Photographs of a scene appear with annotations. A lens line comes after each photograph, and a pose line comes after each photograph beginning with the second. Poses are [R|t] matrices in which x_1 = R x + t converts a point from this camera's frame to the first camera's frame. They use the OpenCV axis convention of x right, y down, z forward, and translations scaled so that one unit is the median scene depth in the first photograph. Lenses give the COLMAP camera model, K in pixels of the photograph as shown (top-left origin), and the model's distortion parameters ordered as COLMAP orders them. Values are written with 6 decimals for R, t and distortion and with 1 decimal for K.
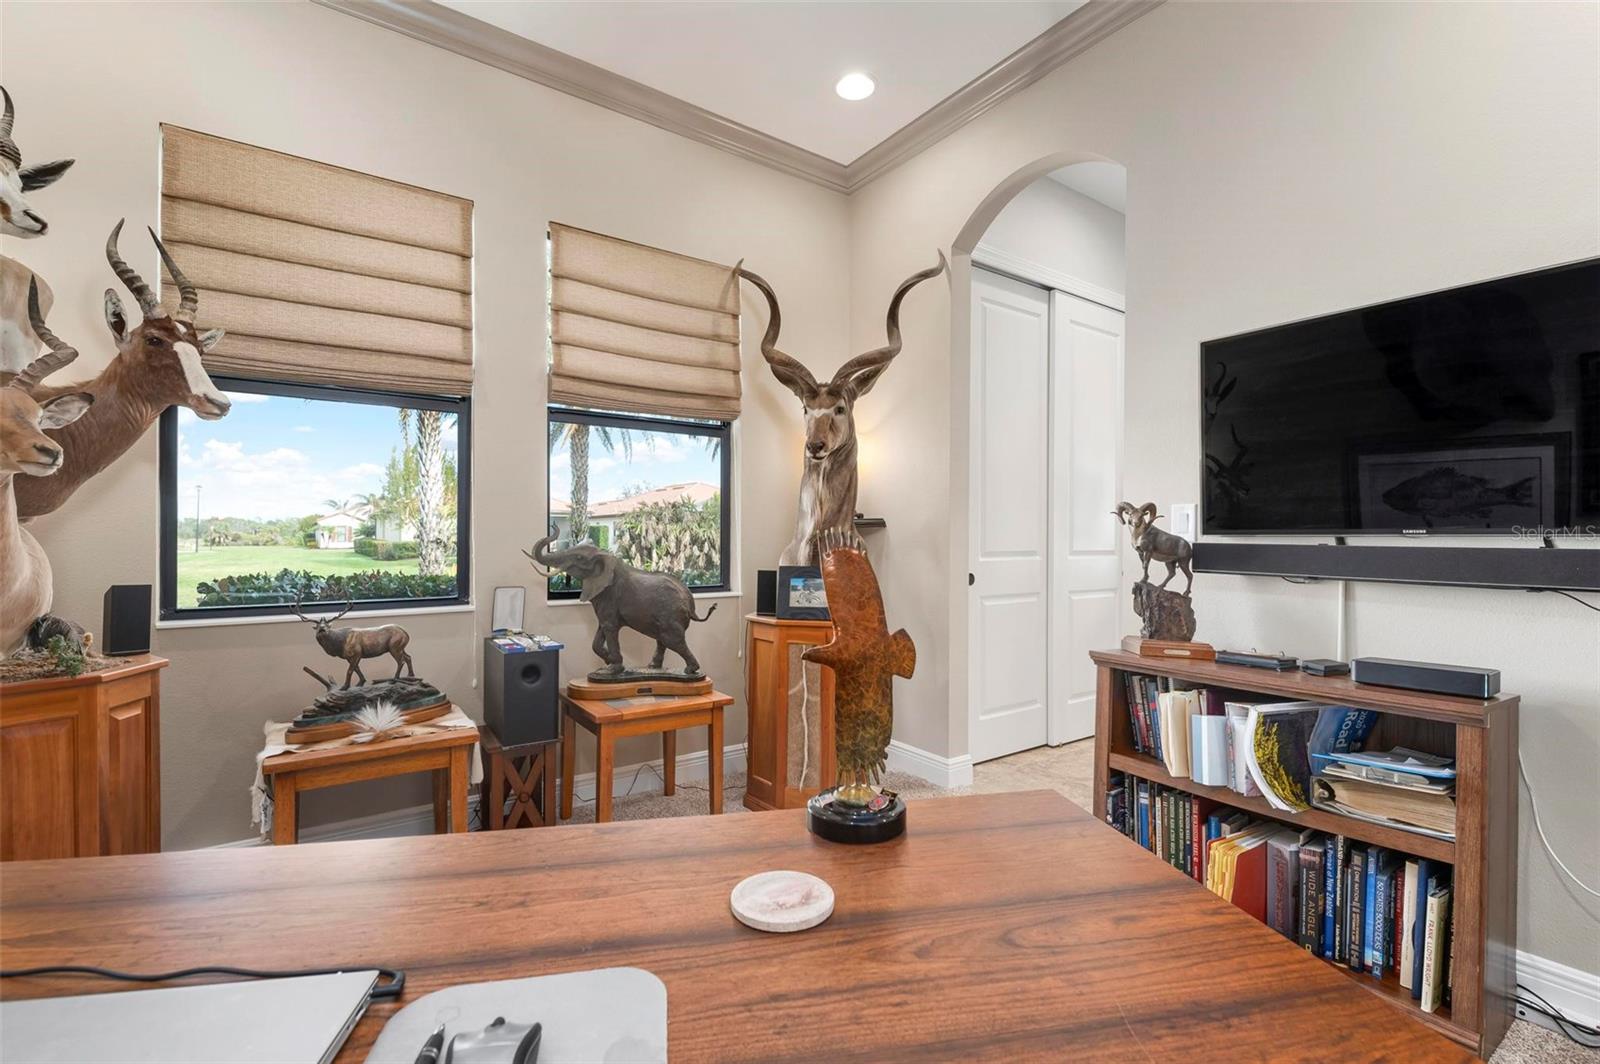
lens RADIAL K [[719.4, 0, 810.1], [0, 719.4, 538.8], [0, 0, 1]] dist [0.002320, -0.000662]
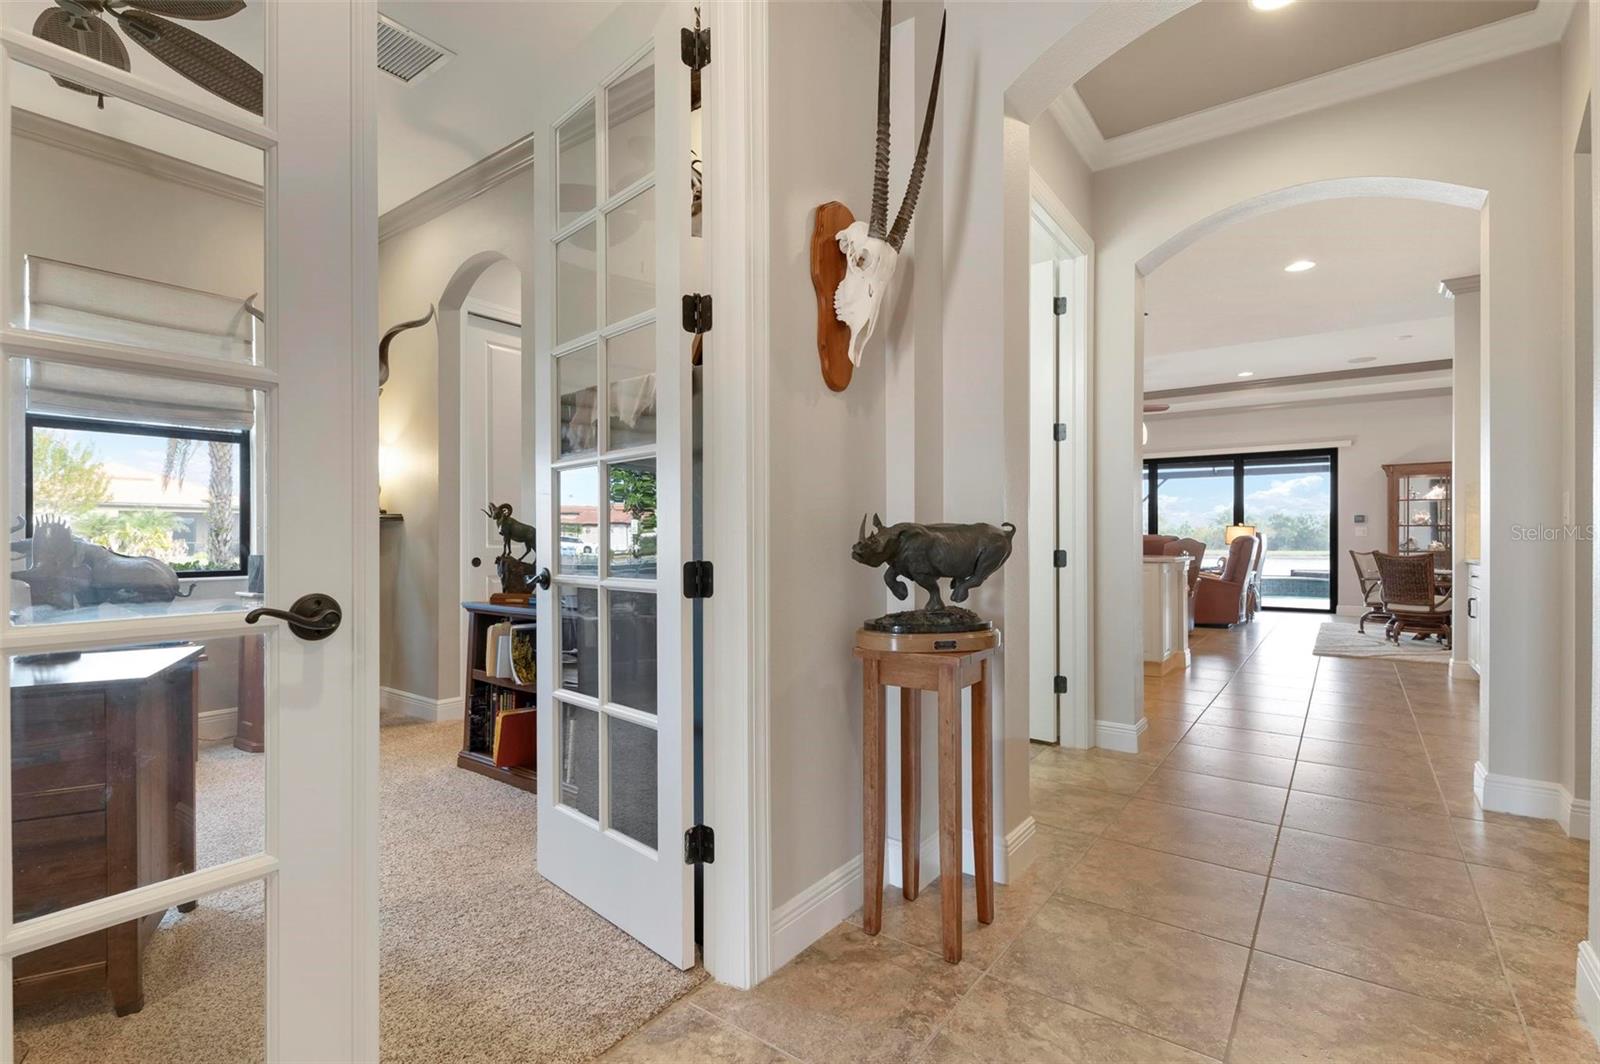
lens RADIAL K [[730.3, 0, 796.1], [0, 730.3, 532.3], [0, 0, 1]] dist [0.002189, -0.002672]
pose [[0.947214, -0.005100, 0.320560, 0.553235], [0.007253, 0.999958, -0.005523, 0.024846], [-0.320518, 0.007556, 0.947212, -0.643990]]
